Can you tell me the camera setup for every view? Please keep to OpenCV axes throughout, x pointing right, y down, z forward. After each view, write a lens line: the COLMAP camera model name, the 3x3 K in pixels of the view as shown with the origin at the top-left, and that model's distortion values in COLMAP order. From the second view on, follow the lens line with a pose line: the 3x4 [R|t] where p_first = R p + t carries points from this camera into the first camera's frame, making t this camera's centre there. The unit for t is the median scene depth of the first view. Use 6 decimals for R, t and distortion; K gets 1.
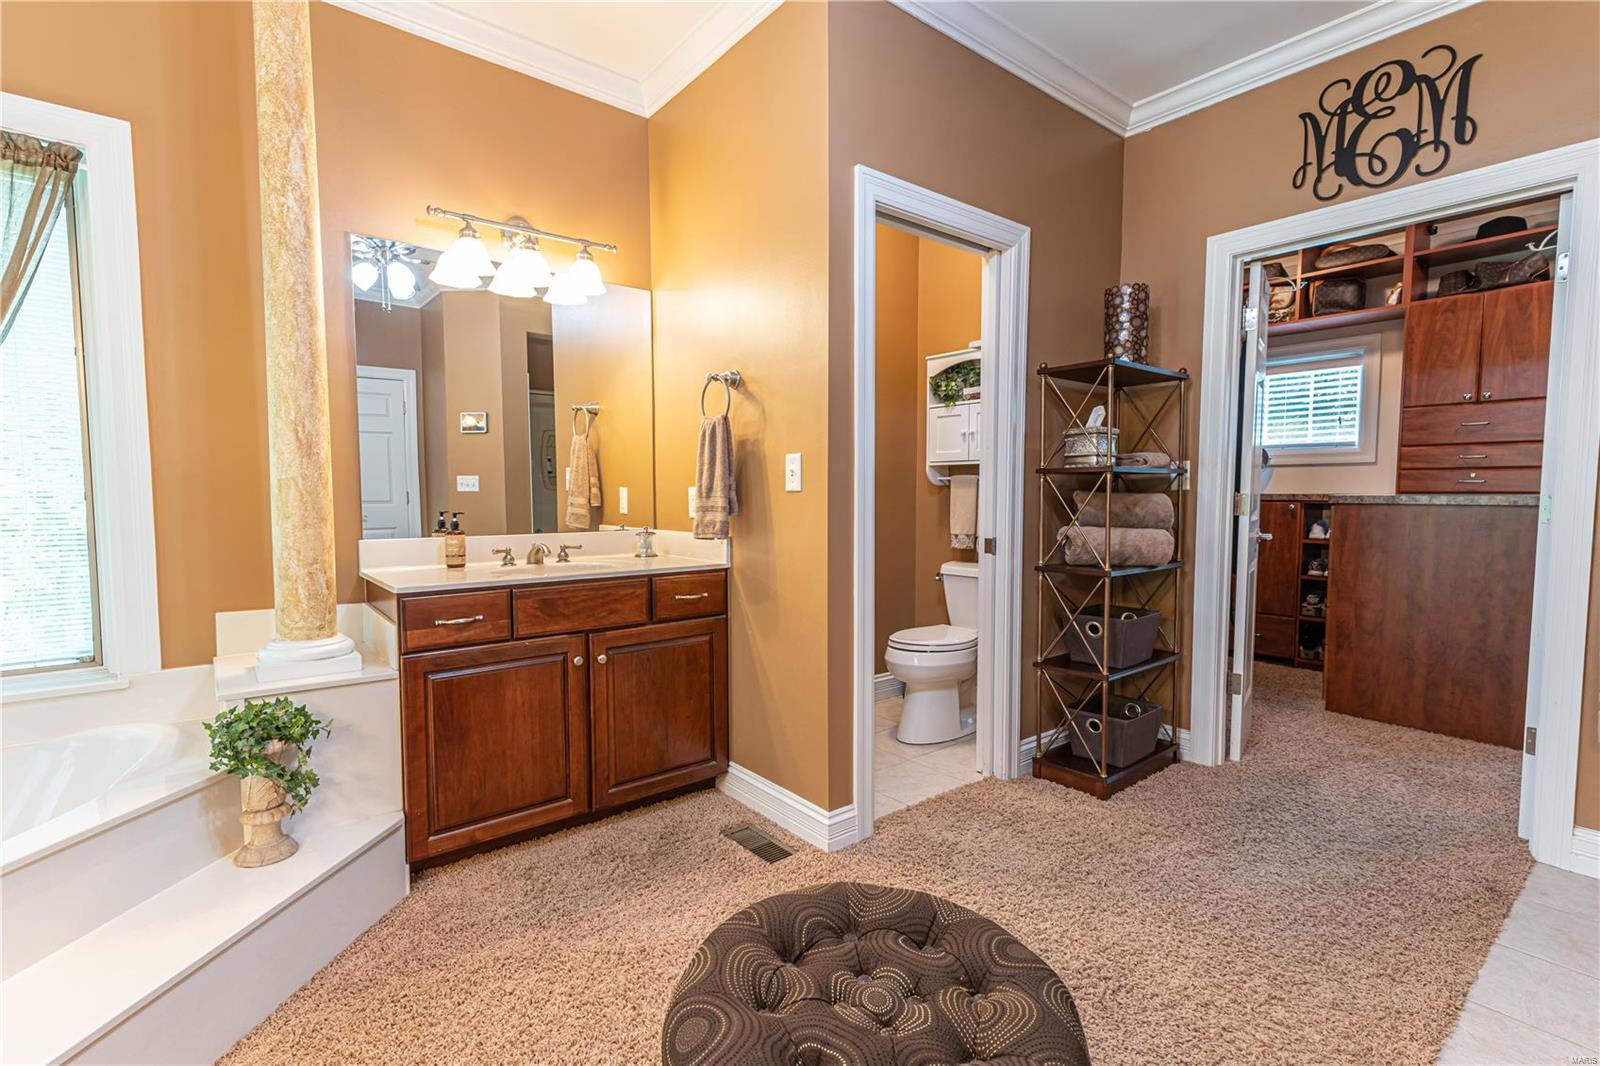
lens RADIAL K [[737.7, 0, 801.2], [0, 737.7, 534.3], [0, 0, 1]] dist [0.003932, 0.000389]
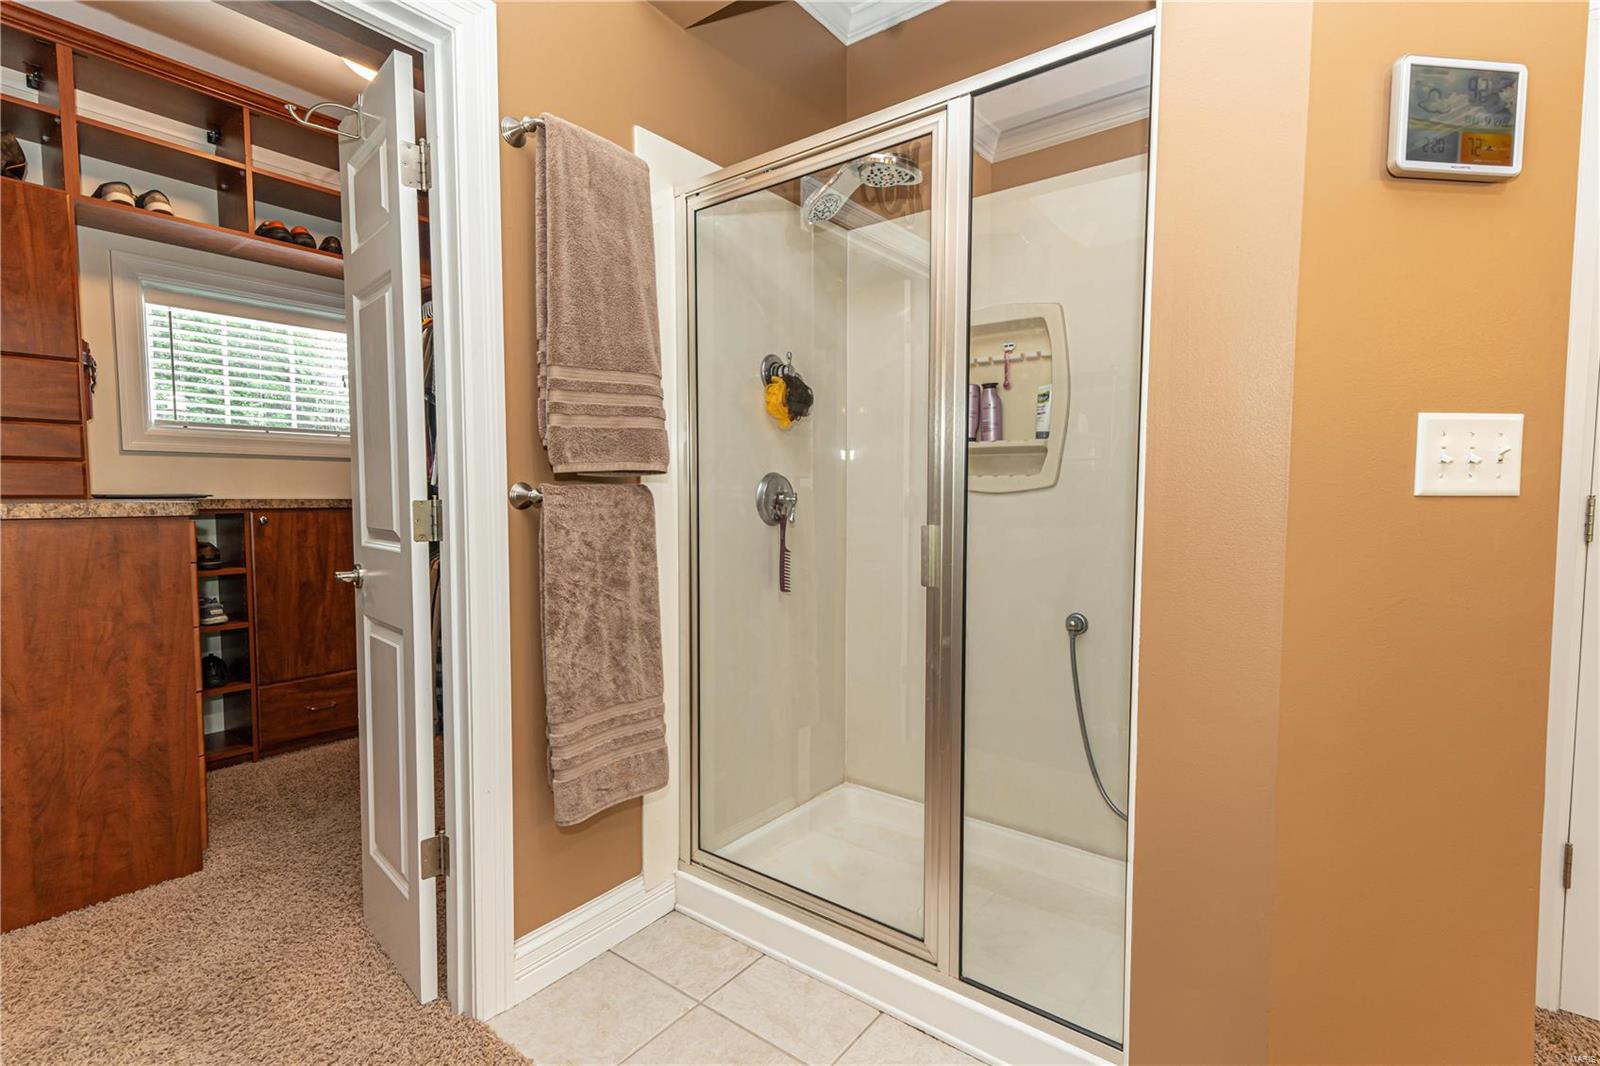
lens RADIAL K [[737.7, 0, 801.1], [0, 737.7, 532.4], [0, 0, 1]] dist [0.003932, 0.000389]
pose [[-0.244330, -0.059379, 0.967872, 0.180104], [0.057168, 0.995505, 0.075505, -0.040804], [-0.968006, 0.073779, -0.239837, 0.578348]]
